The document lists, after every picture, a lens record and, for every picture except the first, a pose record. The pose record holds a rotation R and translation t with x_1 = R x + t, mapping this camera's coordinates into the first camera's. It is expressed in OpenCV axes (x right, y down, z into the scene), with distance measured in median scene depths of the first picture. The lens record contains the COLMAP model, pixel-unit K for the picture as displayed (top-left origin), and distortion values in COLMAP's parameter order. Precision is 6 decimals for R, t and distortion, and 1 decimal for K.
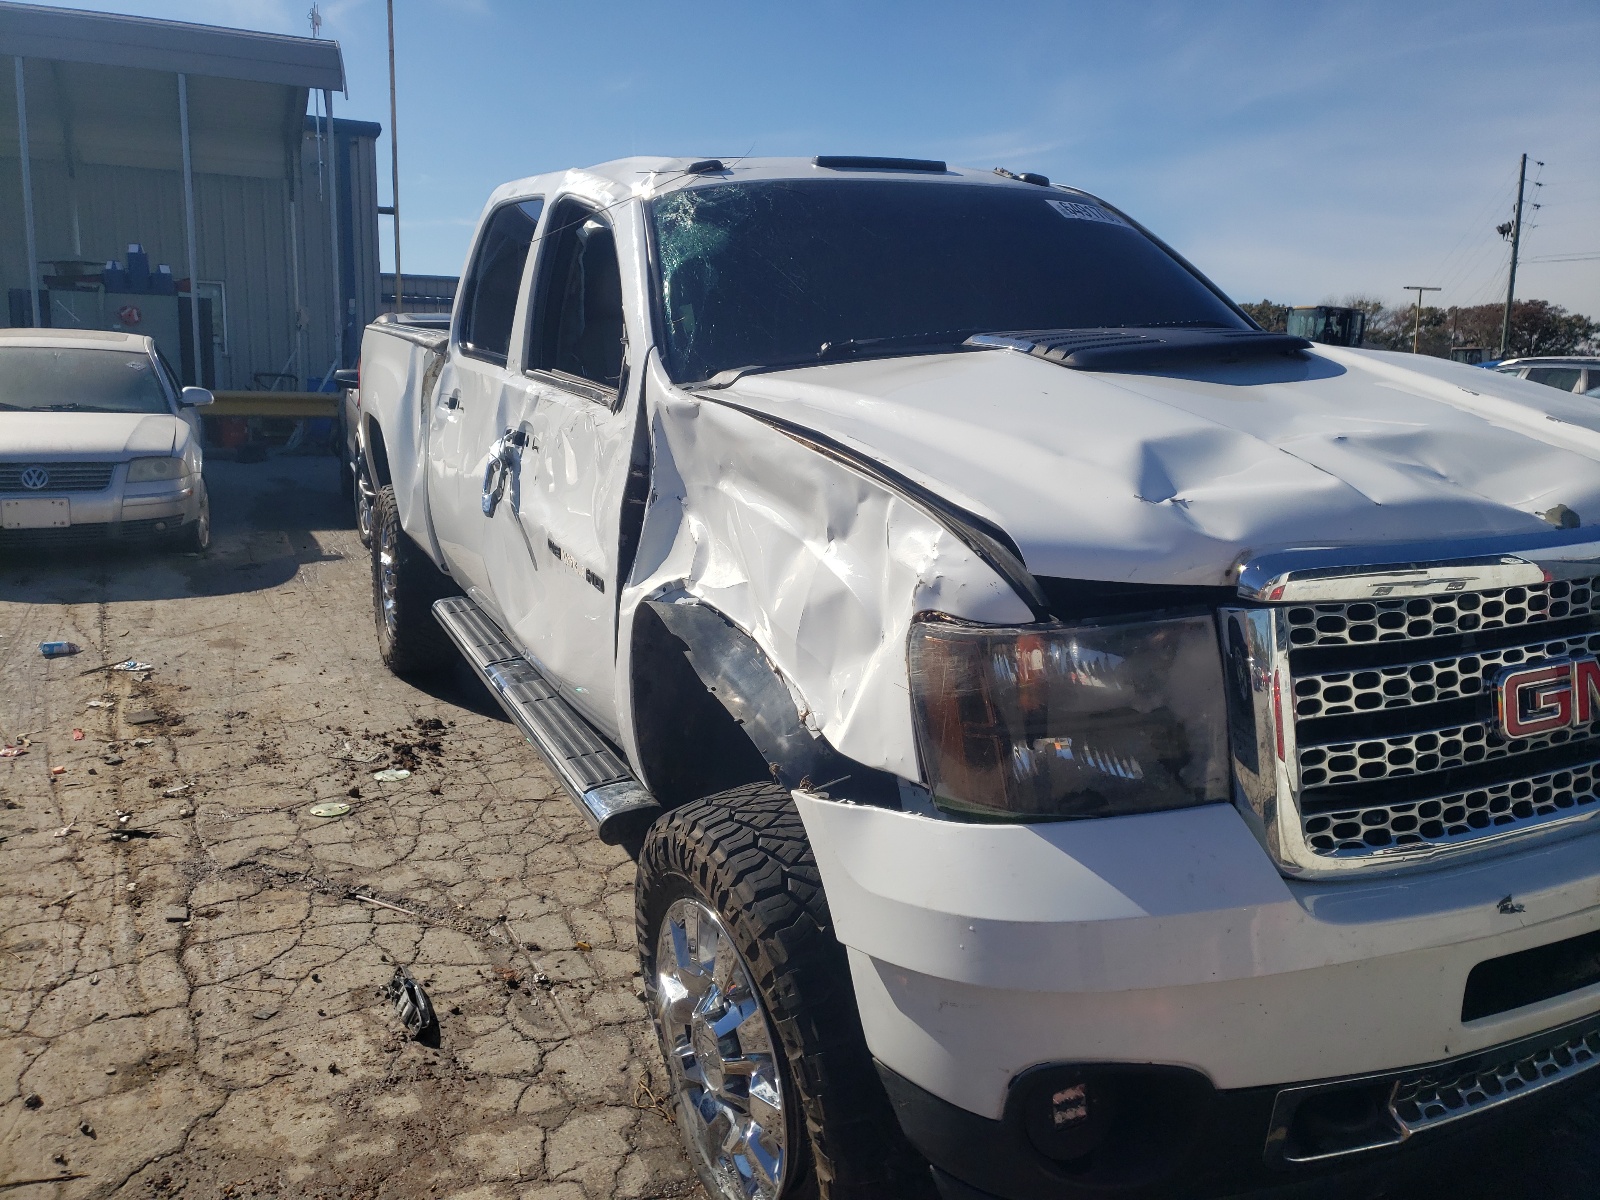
lens RADIAL K [[1226.5, 0, 805.6], [0, 1226.5, 589.1], [0, 0, 1]] dist [0.017826, -0.006719]
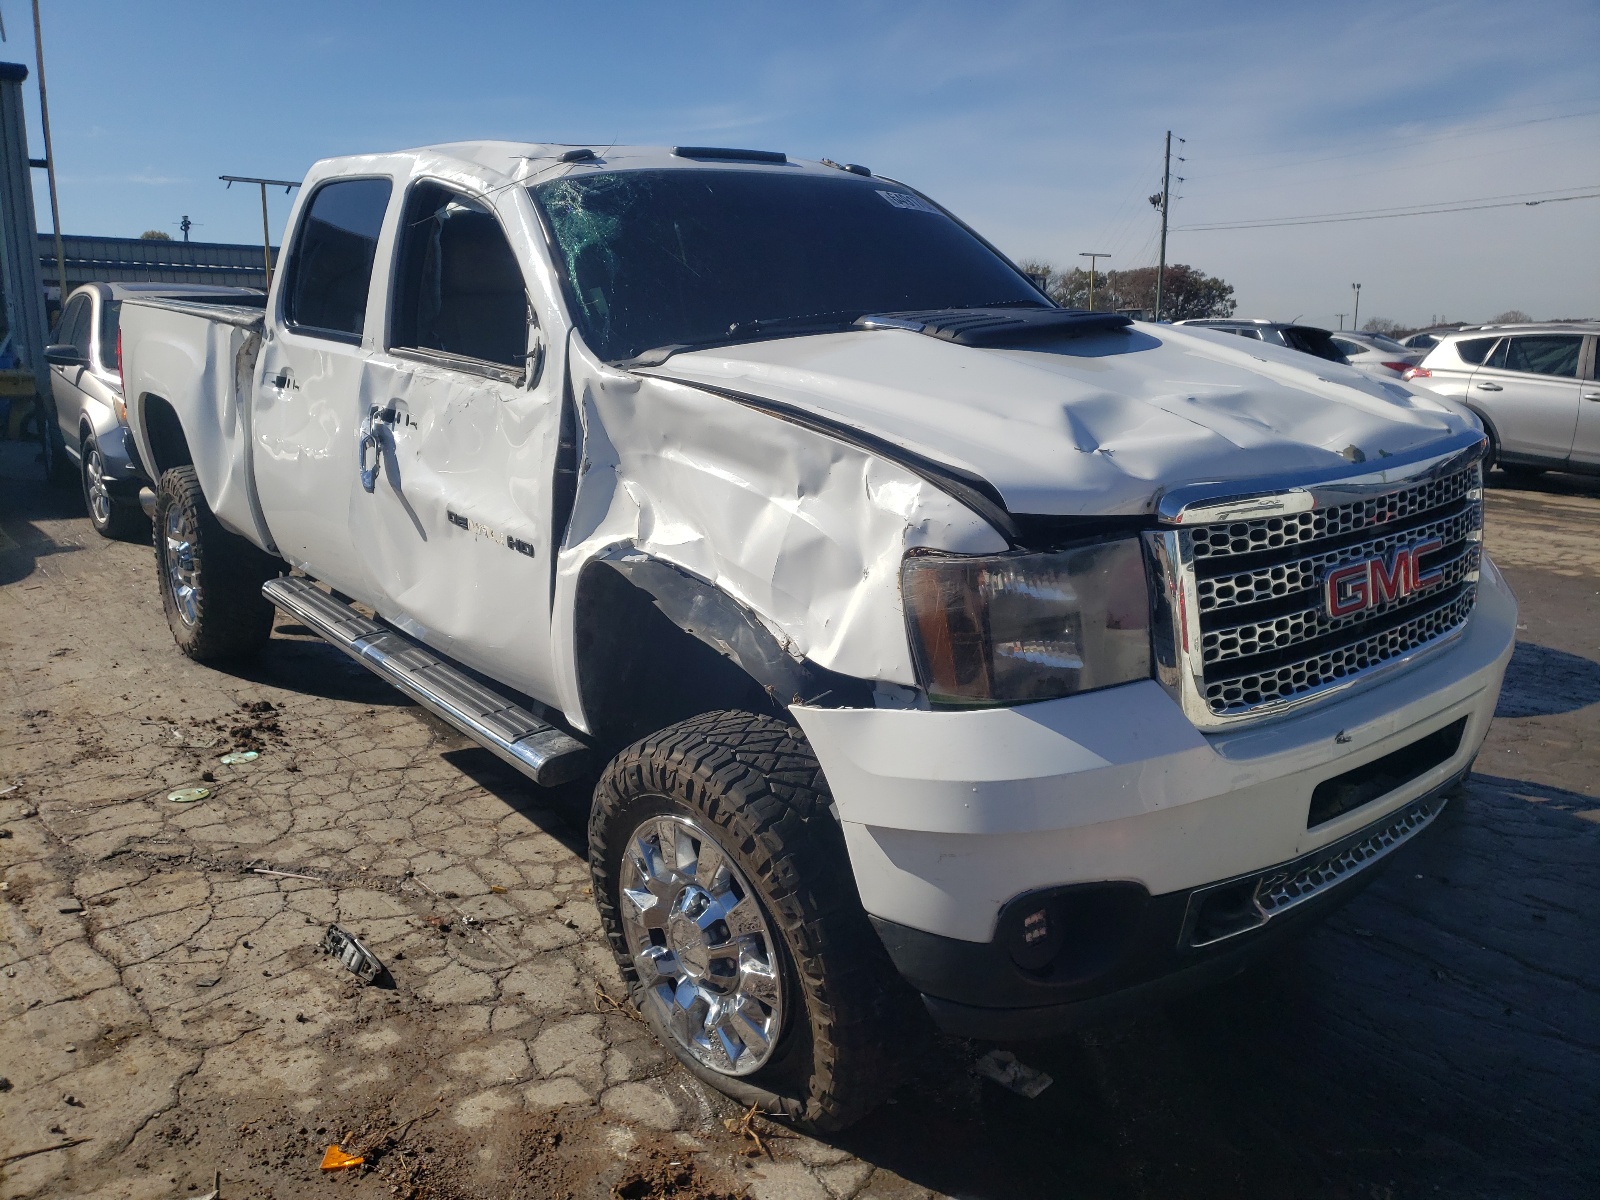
lens RADIAL K [[1226.5, 0, 791.4], [0, 1226.5, 608.9], [0, 0, 1]] dist [0.017826, -0.006719]
pose [[0.973858, -0.060929, 0.218834, -0.199613], [0.051403, 0.997477, 0.048970, 0.008605], [-0.221266, -0.036441, 0.974532, -0.123647]]
